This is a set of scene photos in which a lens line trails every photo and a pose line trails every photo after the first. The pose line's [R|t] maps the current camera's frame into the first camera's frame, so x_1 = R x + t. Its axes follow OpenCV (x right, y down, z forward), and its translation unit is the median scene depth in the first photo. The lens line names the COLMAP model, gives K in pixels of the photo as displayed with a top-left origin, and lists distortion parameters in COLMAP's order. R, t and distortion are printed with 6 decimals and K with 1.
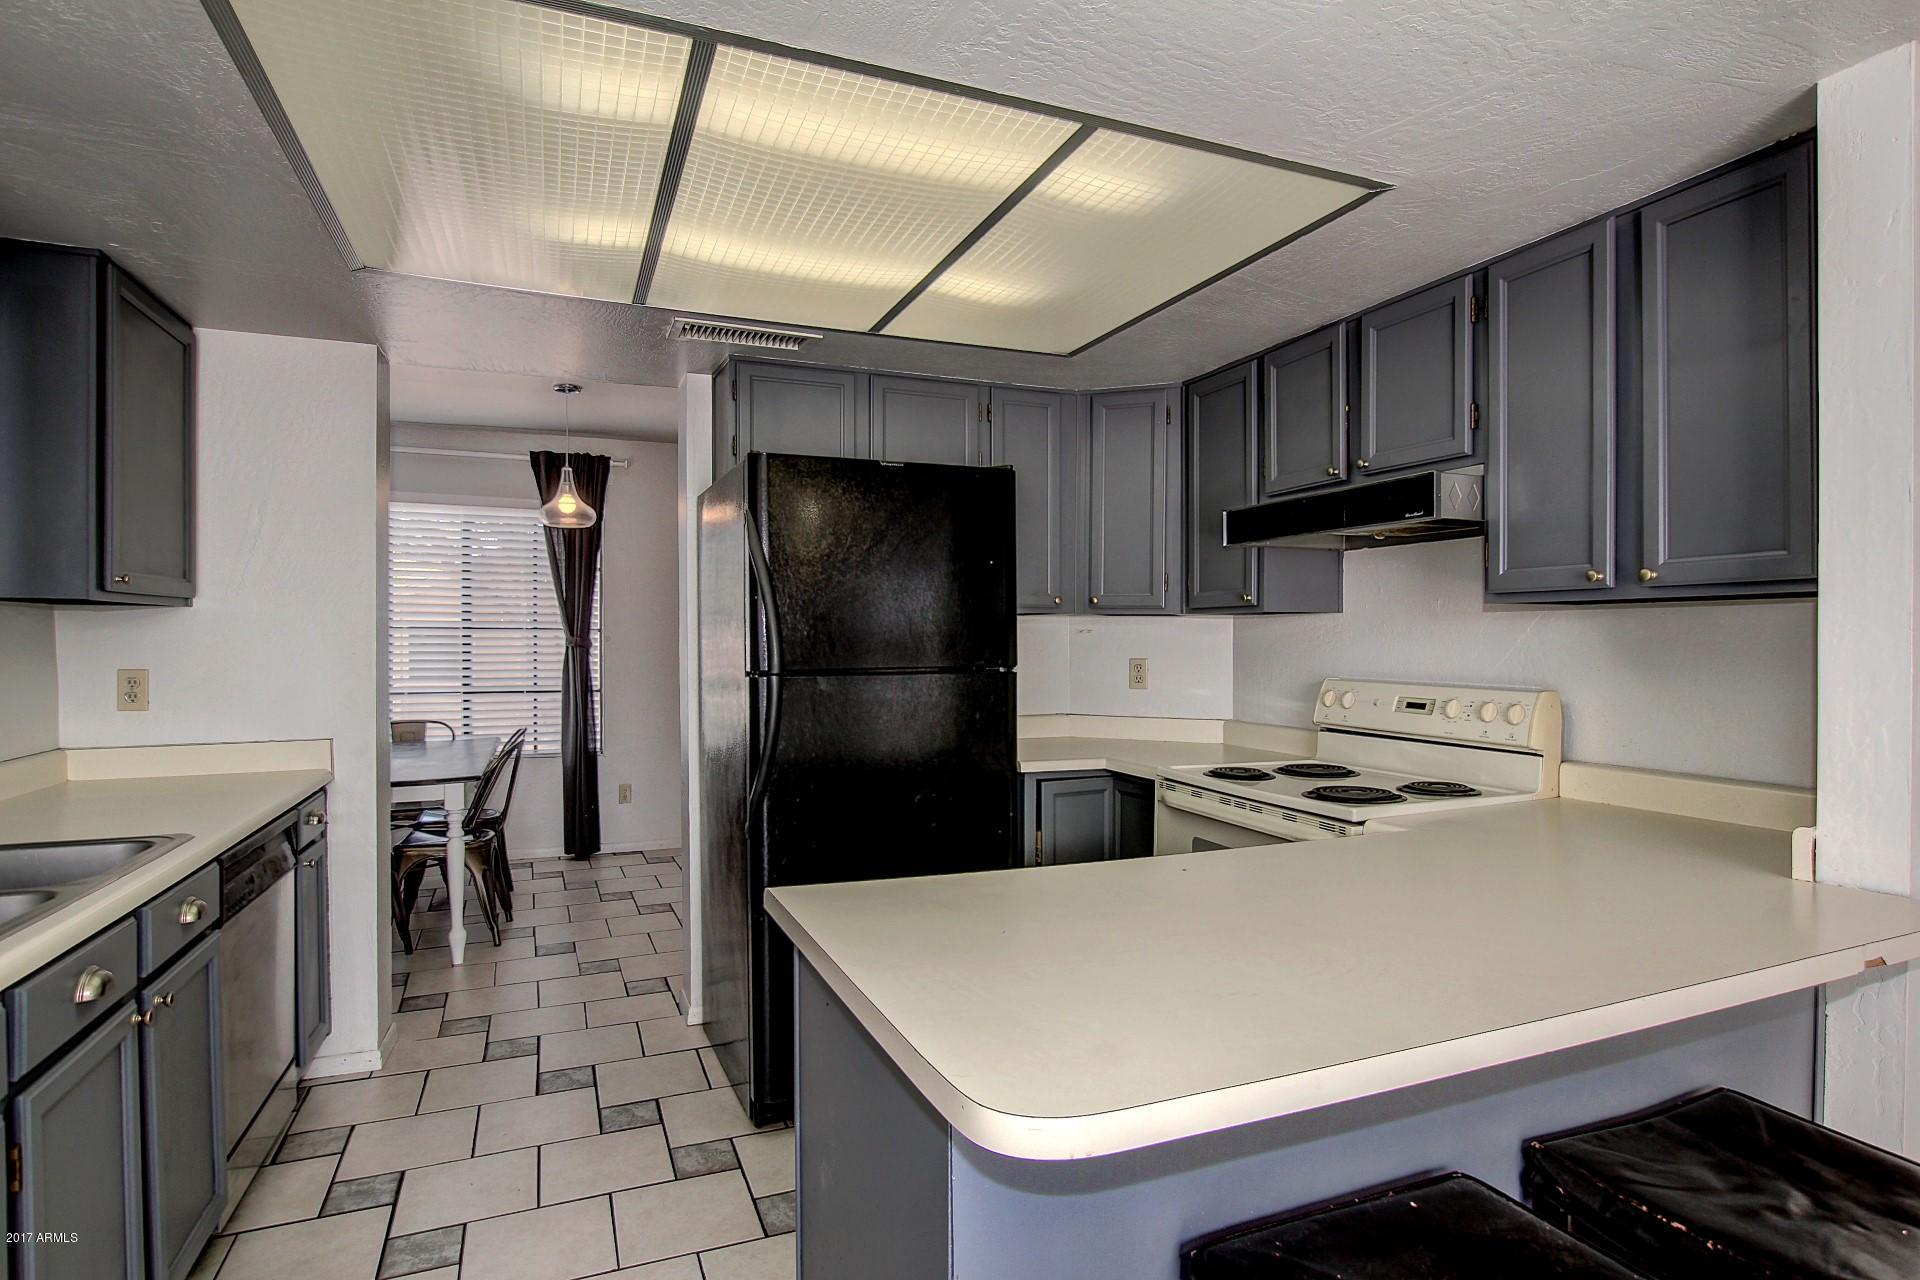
lens RADIAL K [[995.9, 0, 972.5], [0, 995.9, 656.0], [0, 0, 1]] dist [-0.024162, 0.002008]
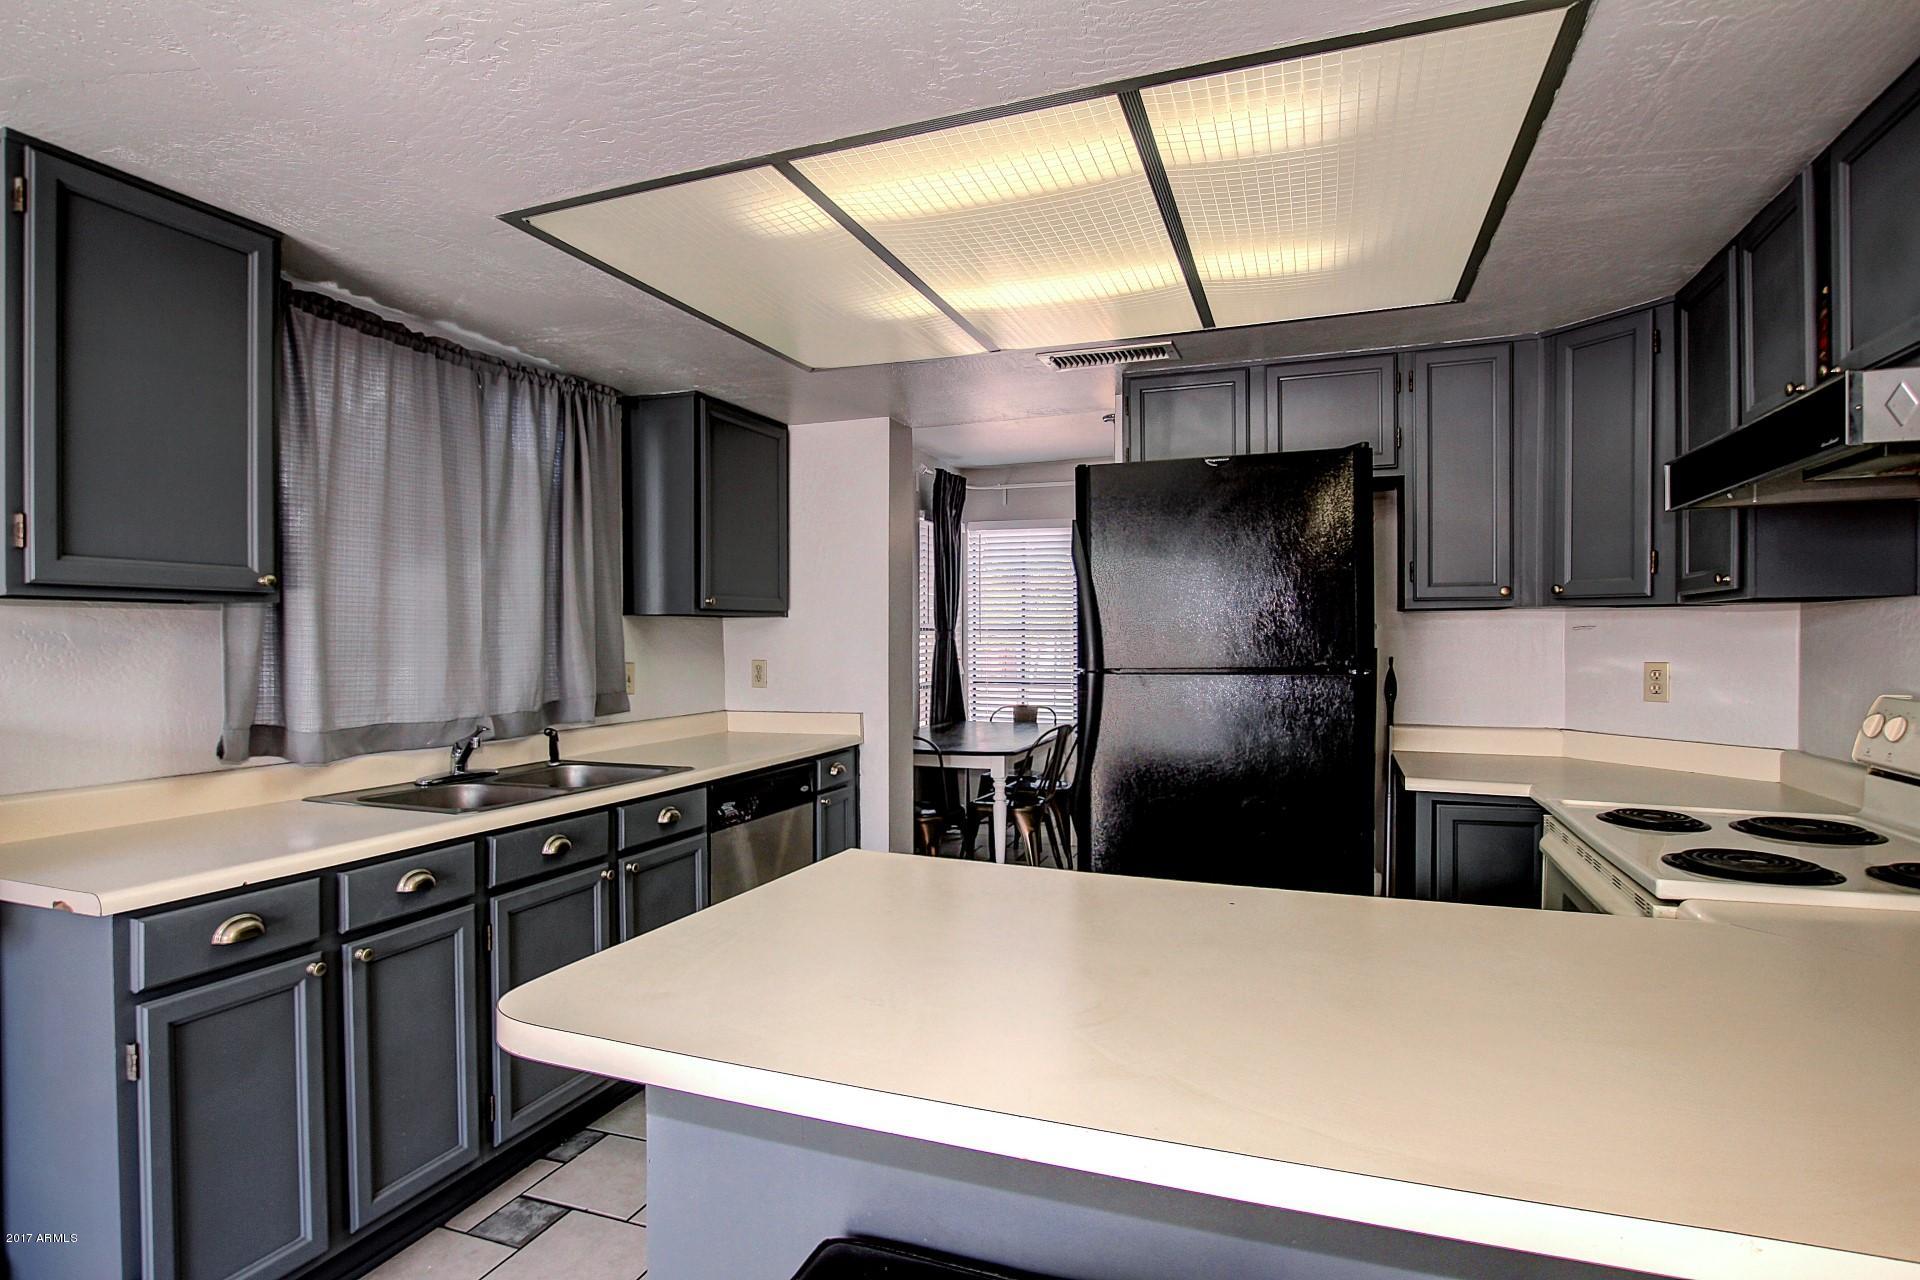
lens RADIAL K [[959.0, 0, 964.9], [0, 959.0, 651.3], [0, 0, 1]] dist [-0.024416, -0.001866]
pose [[0.733910, 0.006352, -0.679217, 0.345866], [-0.008992, 0.999960, -0.000364, -0.001439], [0.679187, 0.006374, 0.733937, 0.130016]]
